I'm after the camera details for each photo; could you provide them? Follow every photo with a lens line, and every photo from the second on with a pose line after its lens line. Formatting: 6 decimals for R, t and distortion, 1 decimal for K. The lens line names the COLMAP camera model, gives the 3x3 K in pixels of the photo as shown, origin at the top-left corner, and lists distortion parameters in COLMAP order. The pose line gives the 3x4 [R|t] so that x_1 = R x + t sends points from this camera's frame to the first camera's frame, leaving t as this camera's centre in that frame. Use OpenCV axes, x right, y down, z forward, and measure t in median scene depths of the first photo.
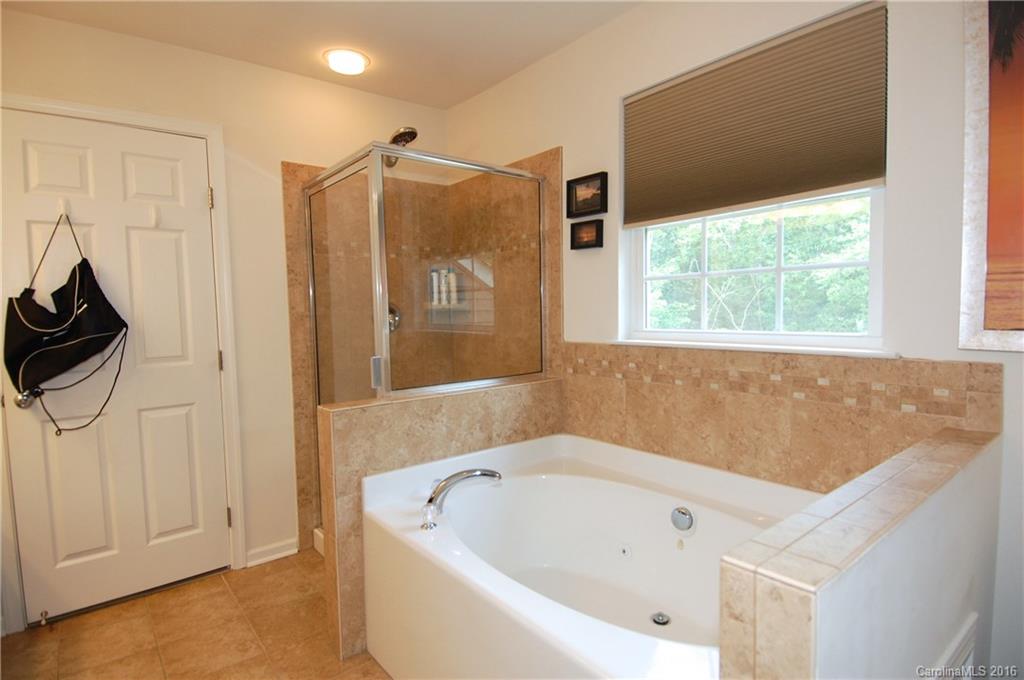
lens RADIAL K [[536.5, 0, 524.2], [0, 536.5, 341.5], [0, 0, 1]] dist [0.057687, -0.059853]
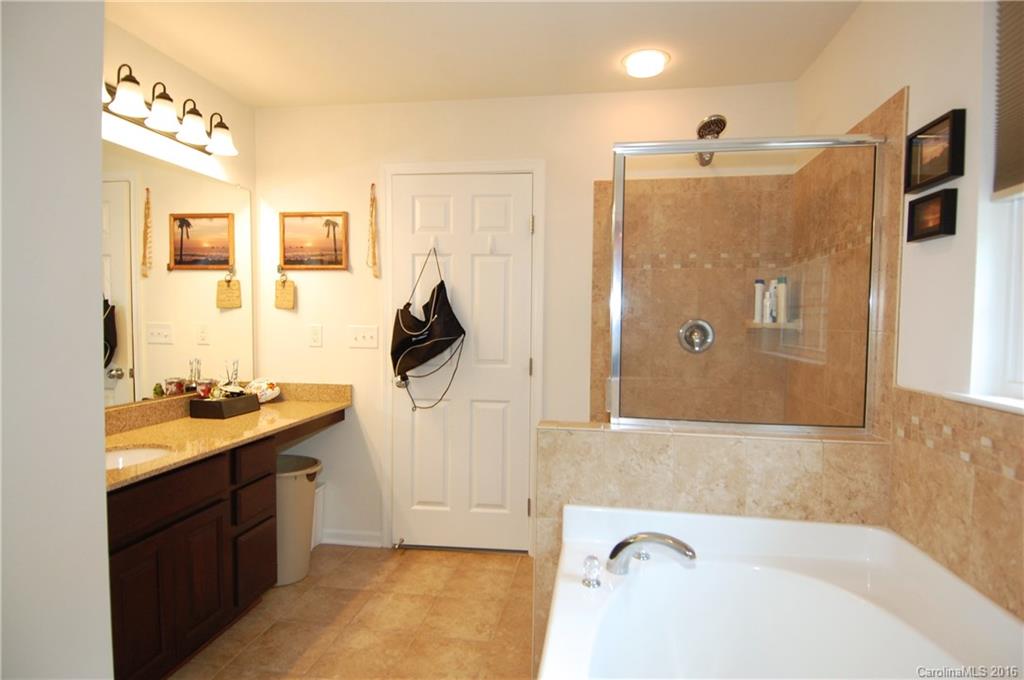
lens RADIAL K [[536.5, 0, 524.2], [0, 536.5, 341.5], [0, 0, 1]] dist [0.057687, -0.059853]
pose [[0.668853, 0.055296, -0.741335, 0.278097], [-0.074516, 0.997194, 0.007151, -0.026646], [0.739651, 0.050458, 0.671097, 0.254025]]
